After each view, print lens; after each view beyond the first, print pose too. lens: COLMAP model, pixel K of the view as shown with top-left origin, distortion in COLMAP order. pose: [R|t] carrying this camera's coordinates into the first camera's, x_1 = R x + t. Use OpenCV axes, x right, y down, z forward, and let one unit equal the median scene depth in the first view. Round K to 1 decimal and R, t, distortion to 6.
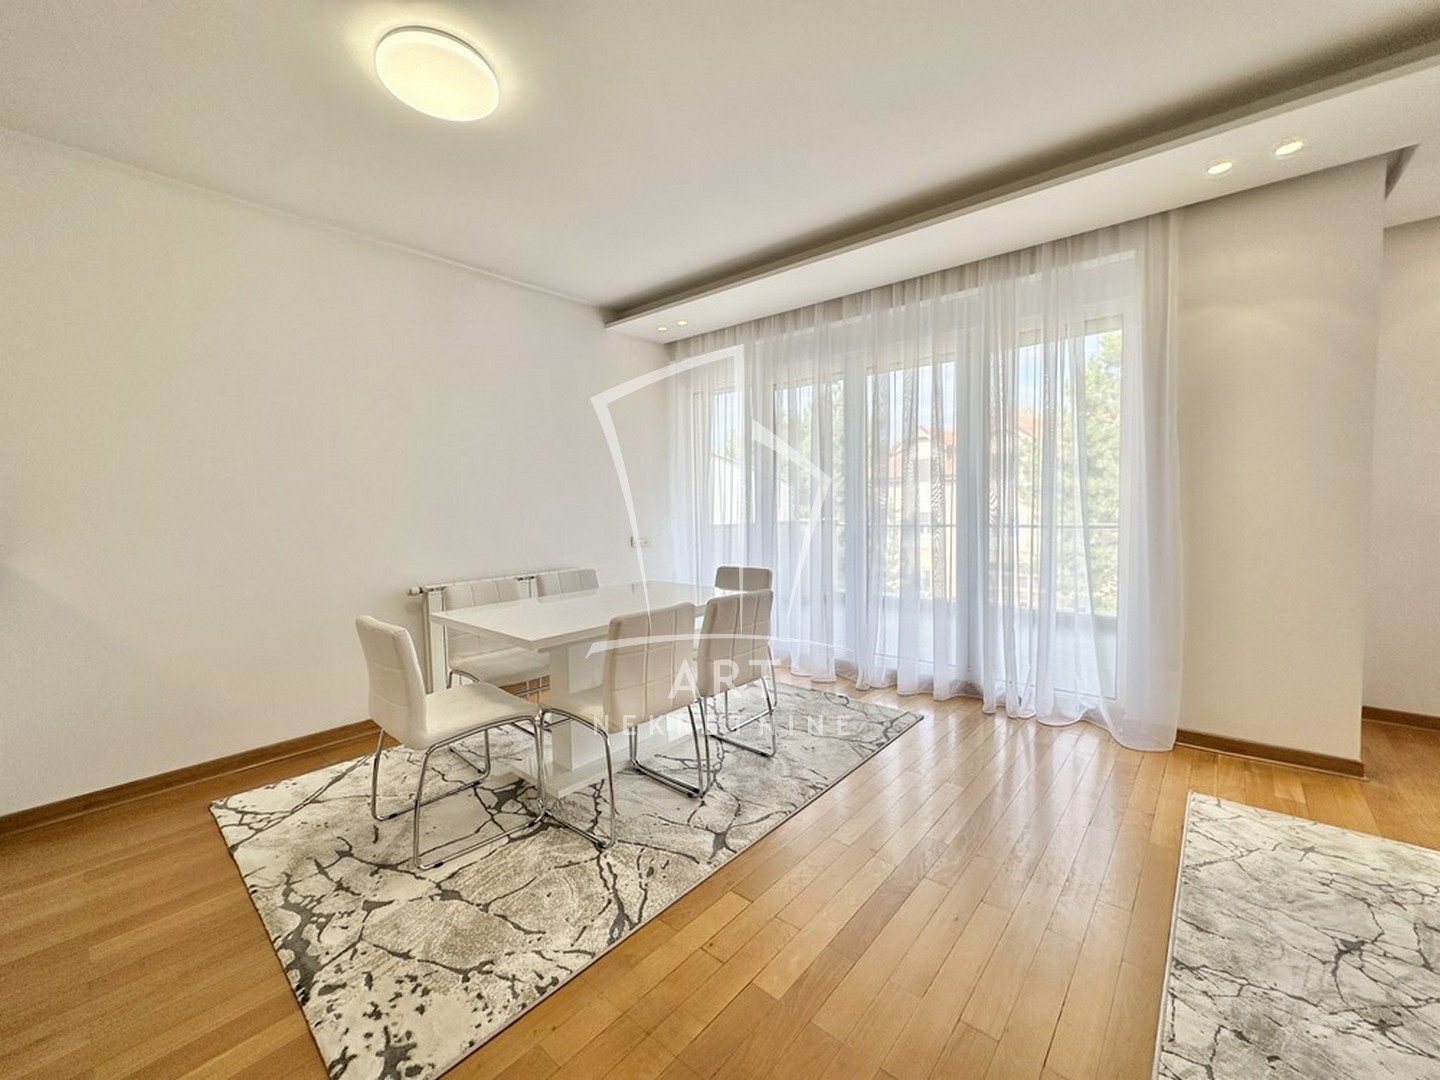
lens RADIAL K [[575.2, 0, 718.3], [0, 575.2, 538.6], [0, 0, 1]] dist [-0.002971, 0.000817]
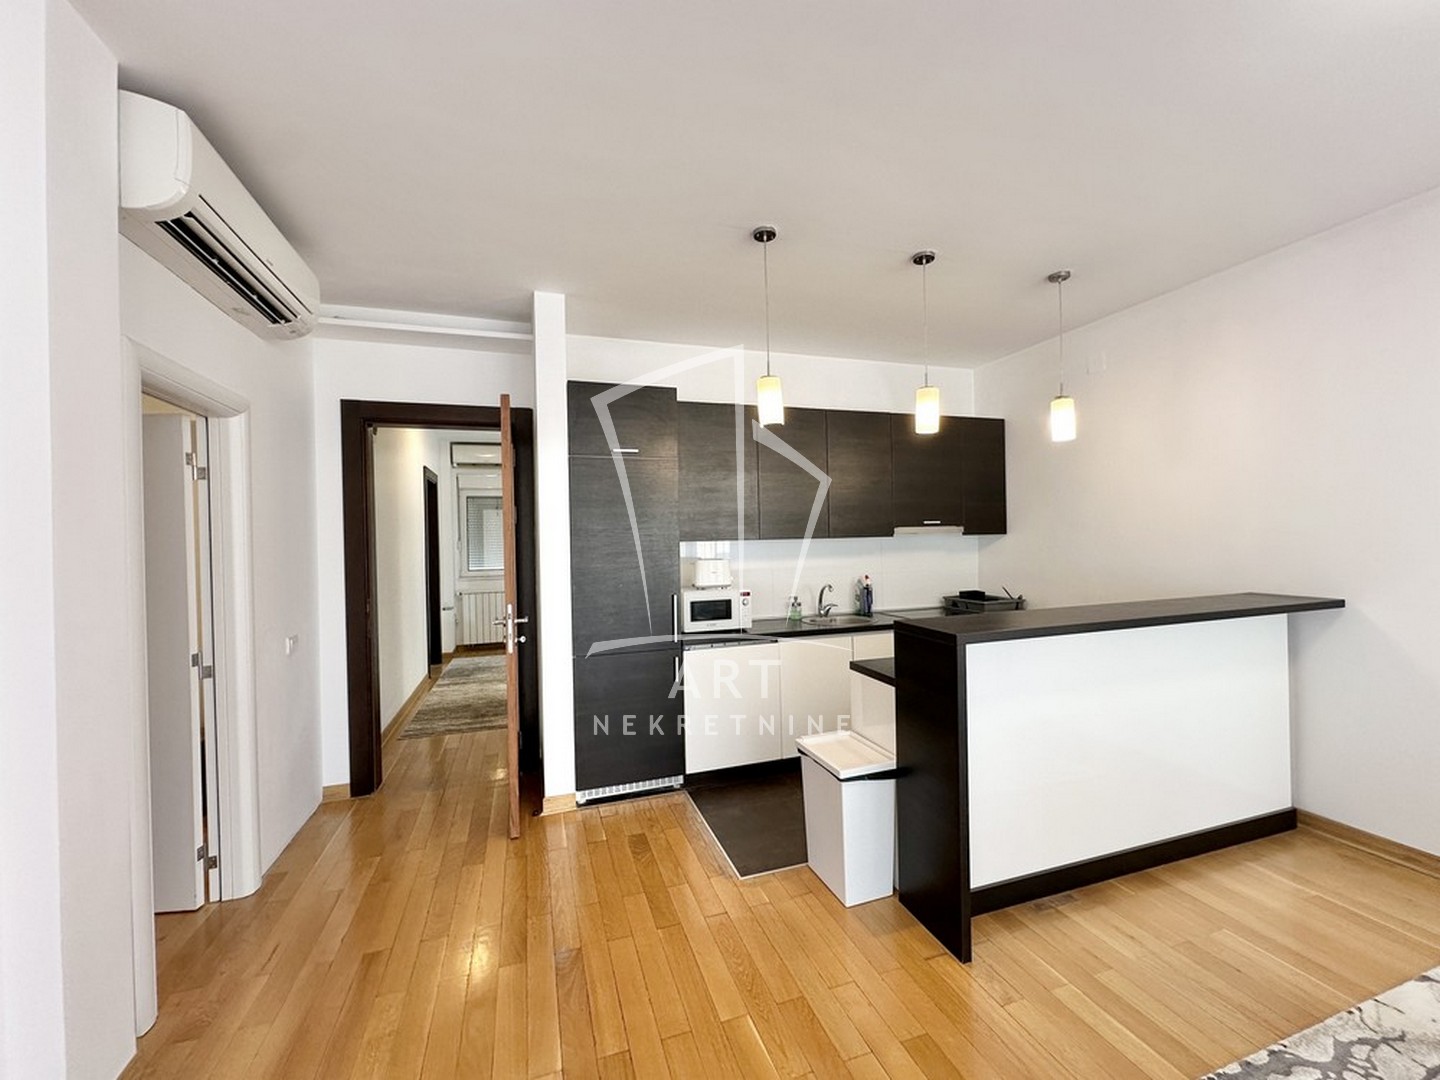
lens RADIAL K [[575.2, 0, 718.3], [0, 575.2, 538.6], [0, 0, 1]] dist [-0.002971, 0.000817]
pose [[-0.503032, 0.029350, -0.863769, 0.376189], [-0.020792, 0.998723, 0.046044, -0.119755], [0.864018, 0.041122, -0.501779, 0.505271]]
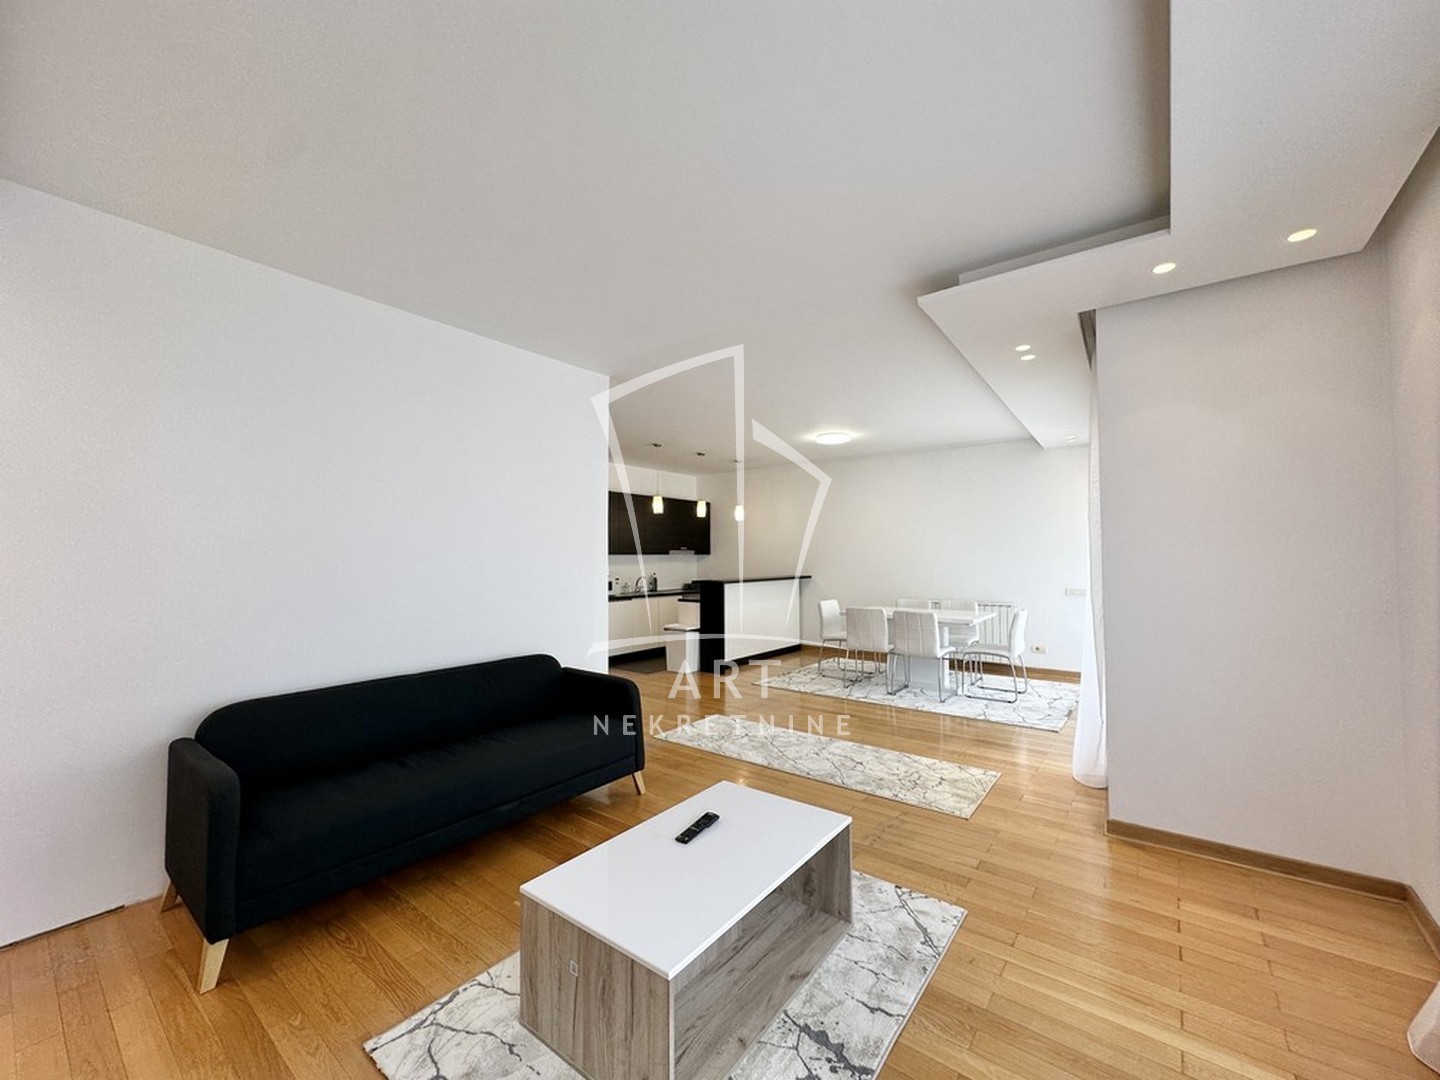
lens RADIAL K [[575.2, 0, 718.3], [0, 575.2, 538.6], [0, 0, 1]] dist [-0.002971, 0.000817]
pose [[0.059980, -0.012804, -0.998117, 2.586940], [-0.056728, 0.998258, -0.016215, -0.119650], [0.996586, 0.057594, 0.059149, 0.157023]]
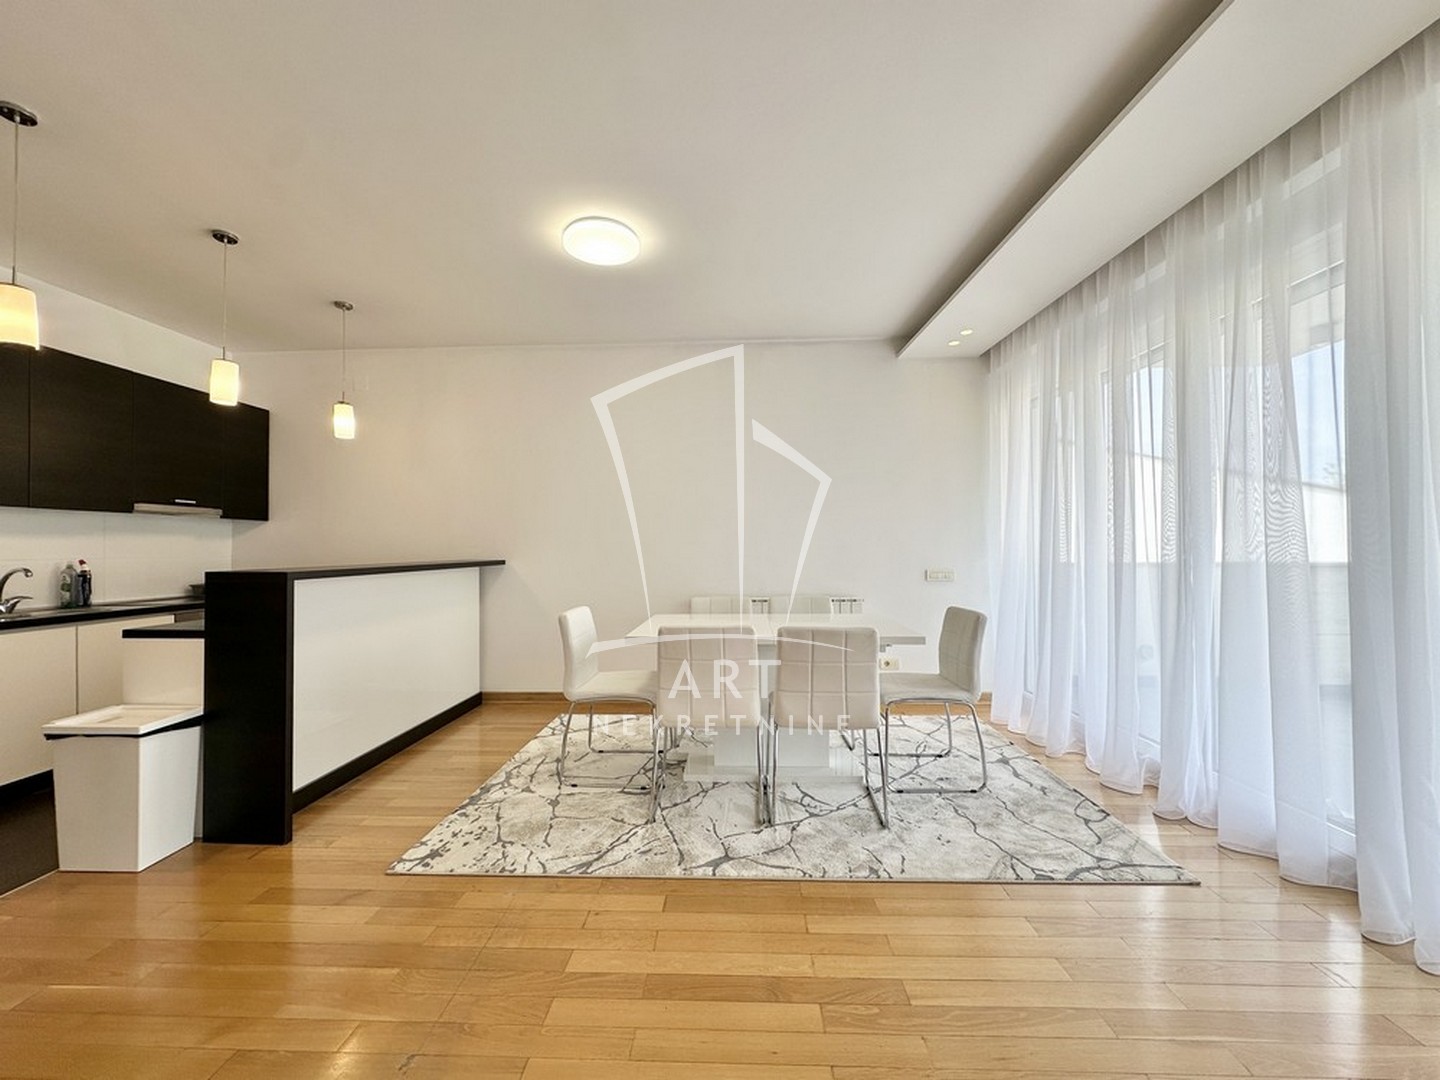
lens RADIAL K [[575.2, 0, 718.3], [0, 575.2, 538.6], [0, 0, 1]] dist [-0.002971, 0.000817]
pose [[0.628275, 0.001265, -0.777991, 0.785089], [-0.050749, 0.997935, -0.039360, 0.000587], [0.776335, 0.064212, 0.627042, 0.330382]]
